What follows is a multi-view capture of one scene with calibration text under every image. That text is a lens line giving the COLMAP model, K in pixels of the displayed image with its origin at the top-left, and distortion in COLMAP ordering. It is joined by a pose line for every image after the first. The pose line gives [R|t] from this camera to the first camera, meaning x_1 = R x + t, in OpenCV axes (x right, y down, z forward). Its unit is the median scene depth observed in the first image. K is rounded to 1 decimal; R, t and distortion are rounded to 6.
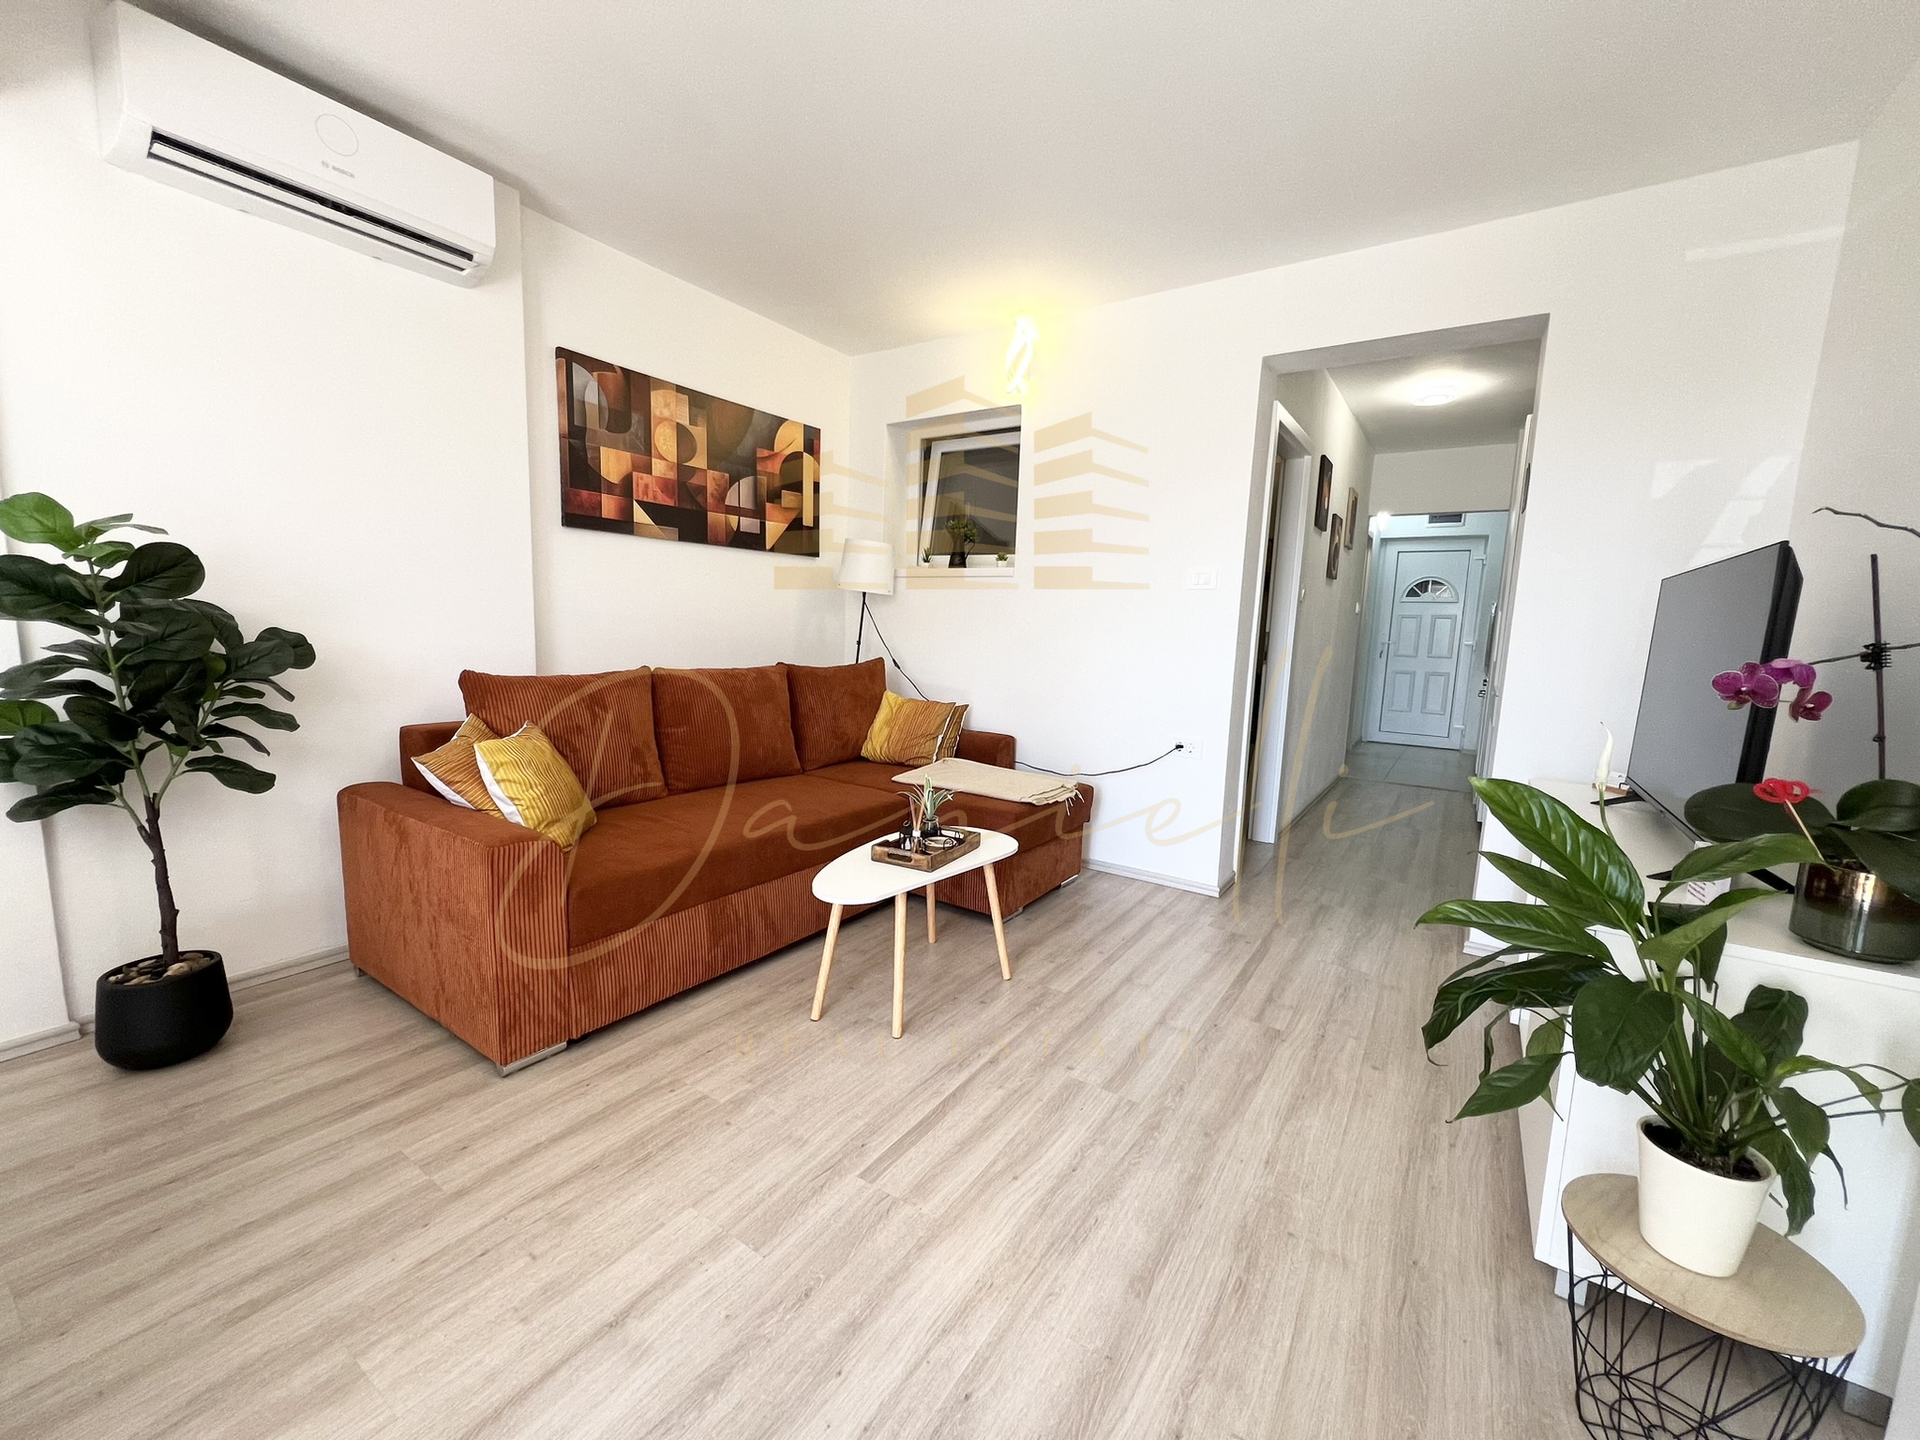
lens RADIAL K [[767.0, 0, 953.4], [0, 767.0, 723.9], [0, 0, 1]] dist [-0.000800, -0.000492]
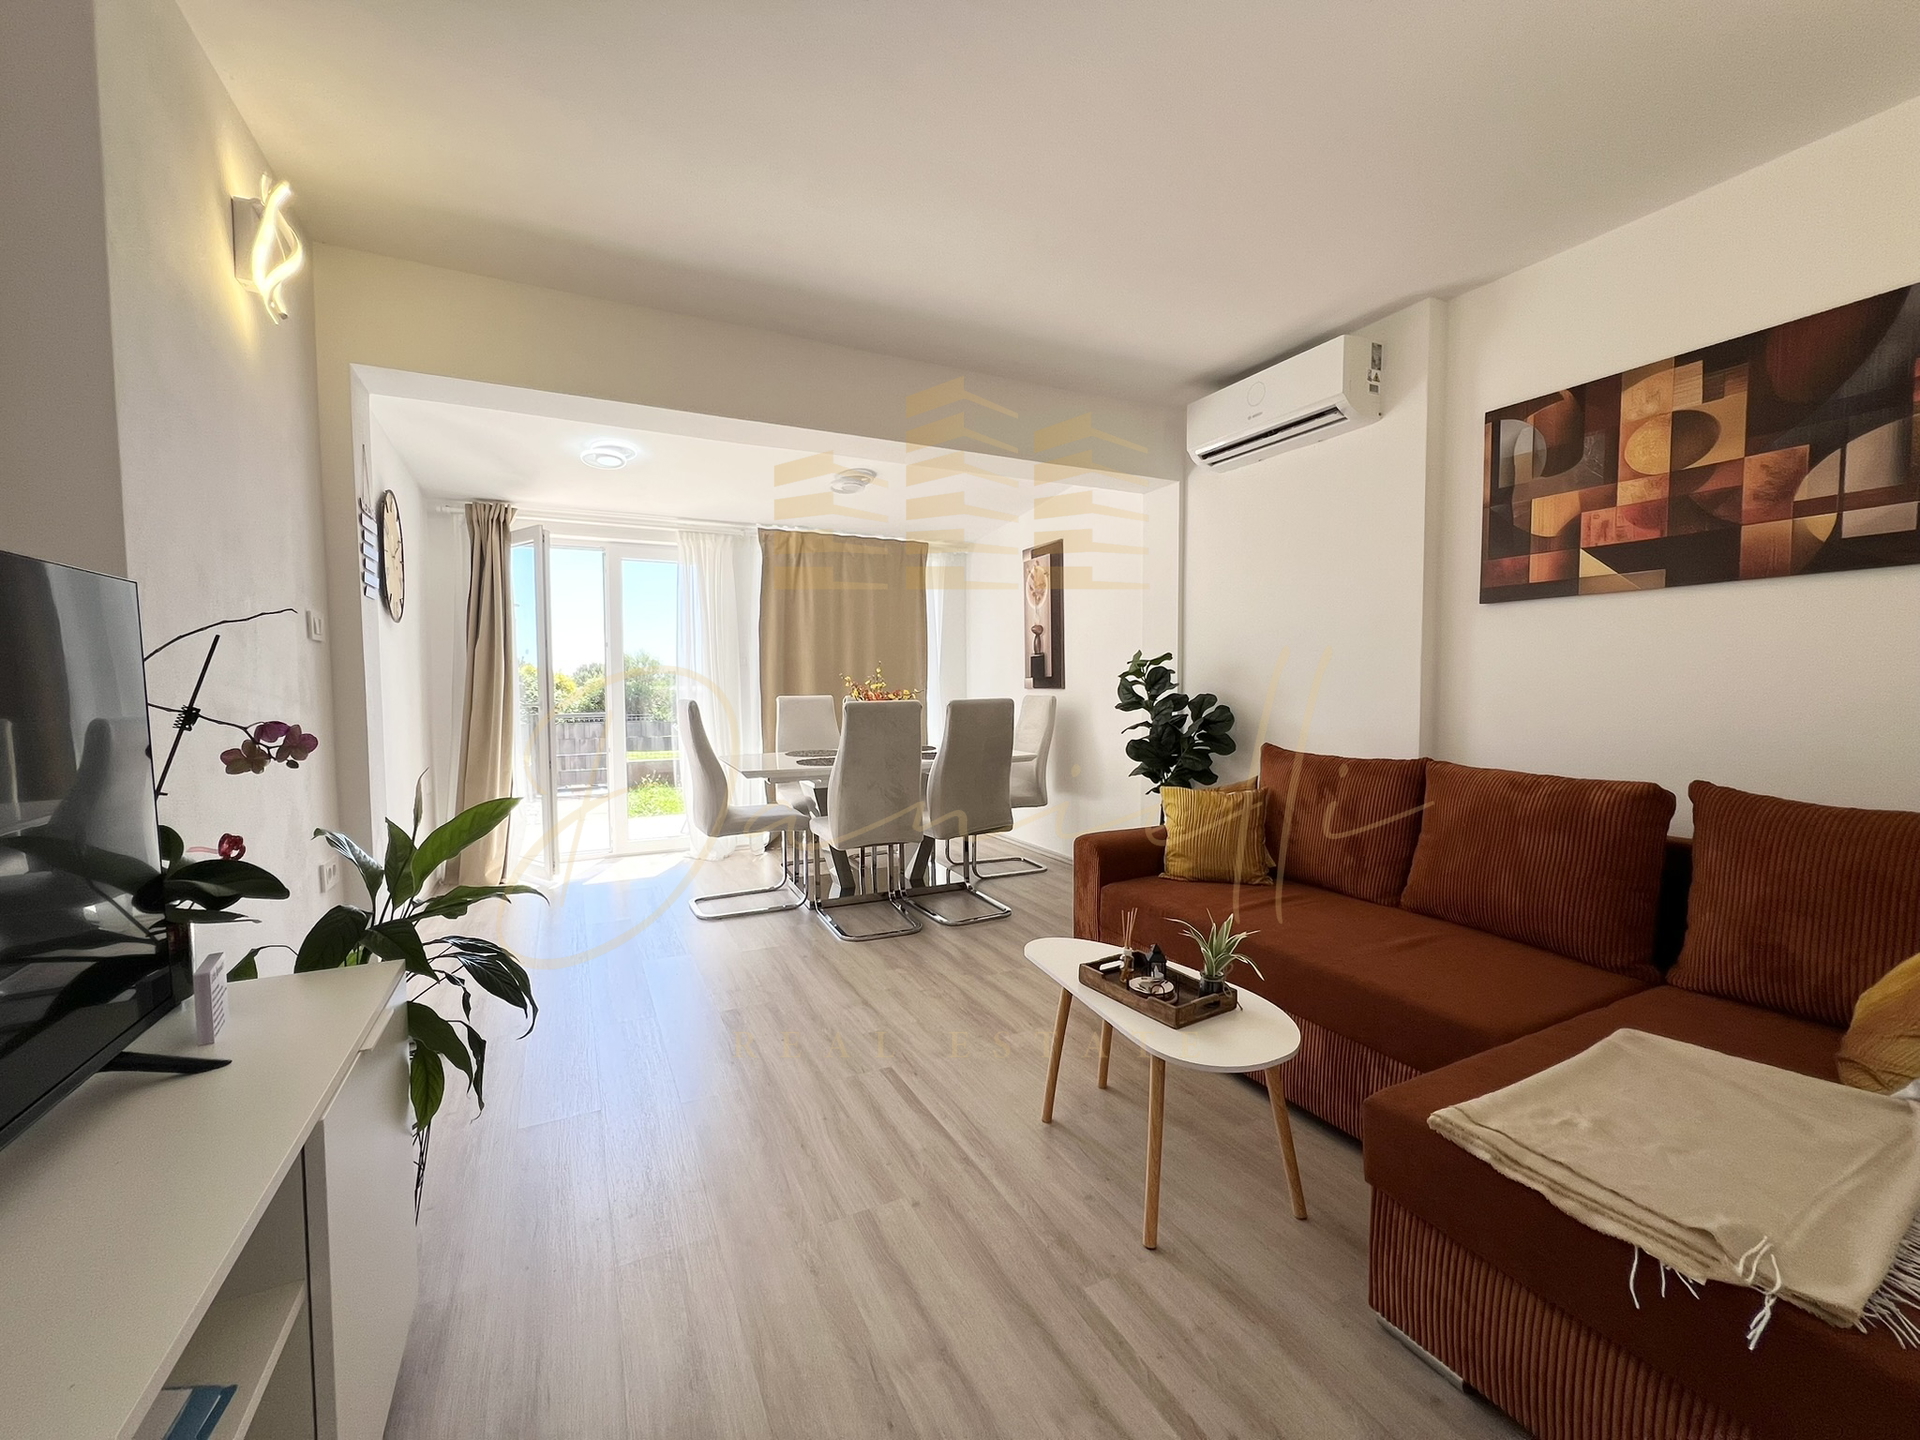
lens RADIAL K [[767.0, 0, 953.4], [0, 767.0, 723.9], [0, 0, 1]] dist [-0.000800, -0.000492]
pose [[-0.490884, 0.013175, -0.871125, 0.567368], [-0.126003, 0.988299, 0.085951, -0.111041], [0.862065, 0.151957, -0.483480, 0.881618]]
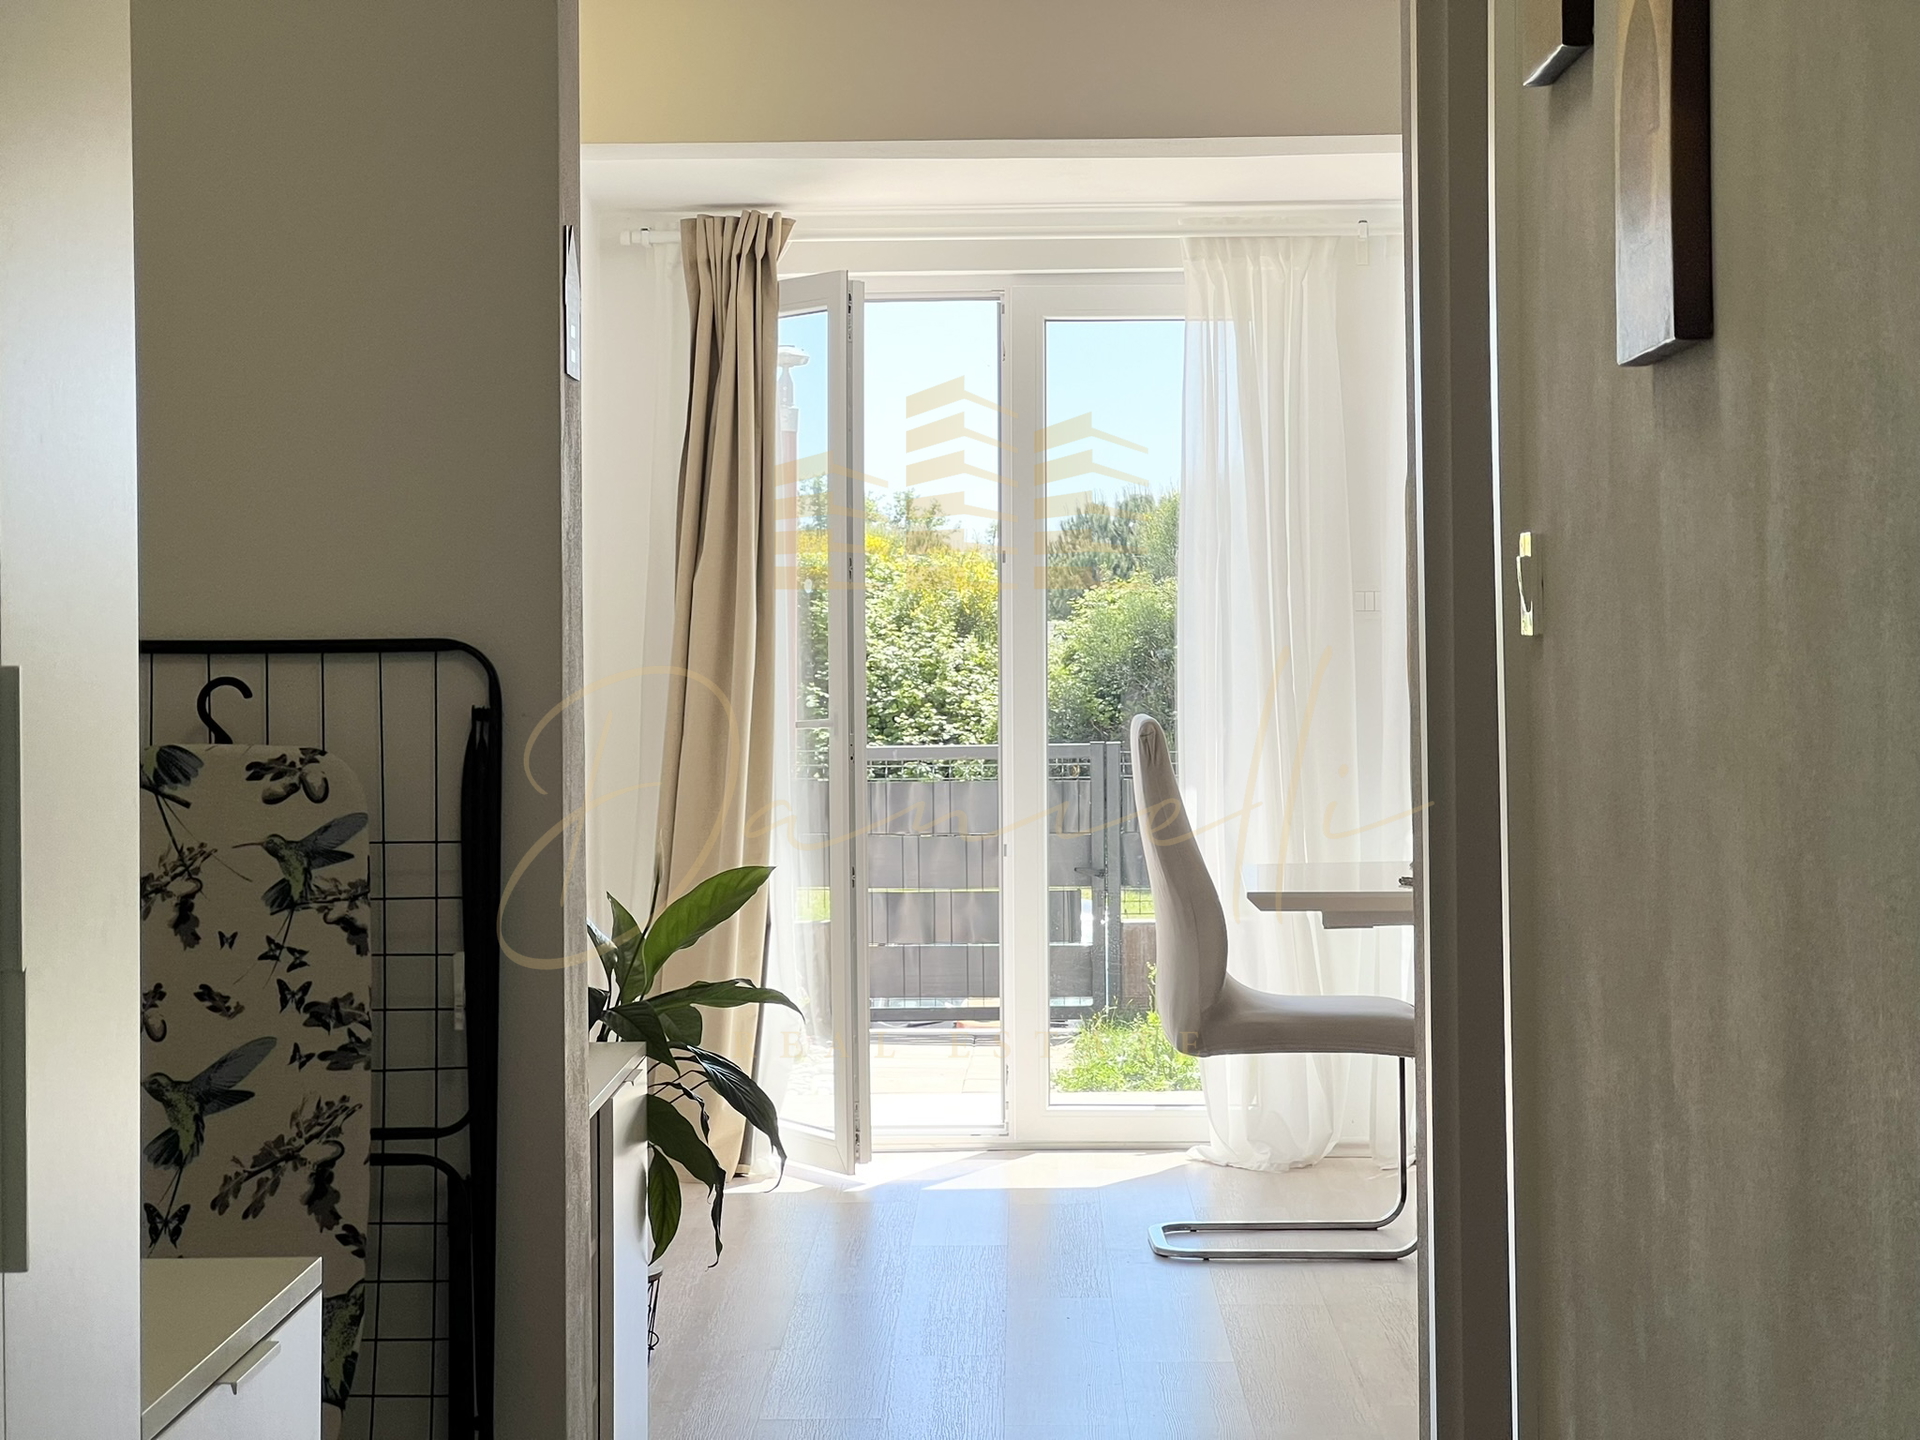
lens RADIAL K [[4269.6, 0, 960.0], [0, 4269.6, 720.0], [0, 0, 1]] dist [-0.357012, -0.007224]
pose [[-0.838569, -0.012877, -0.544643, 1.329504], [-0.091700, 0.988793, 0.117809, -0.307170], [0.537022, 0.148735, -0.830352, 2.173731]]
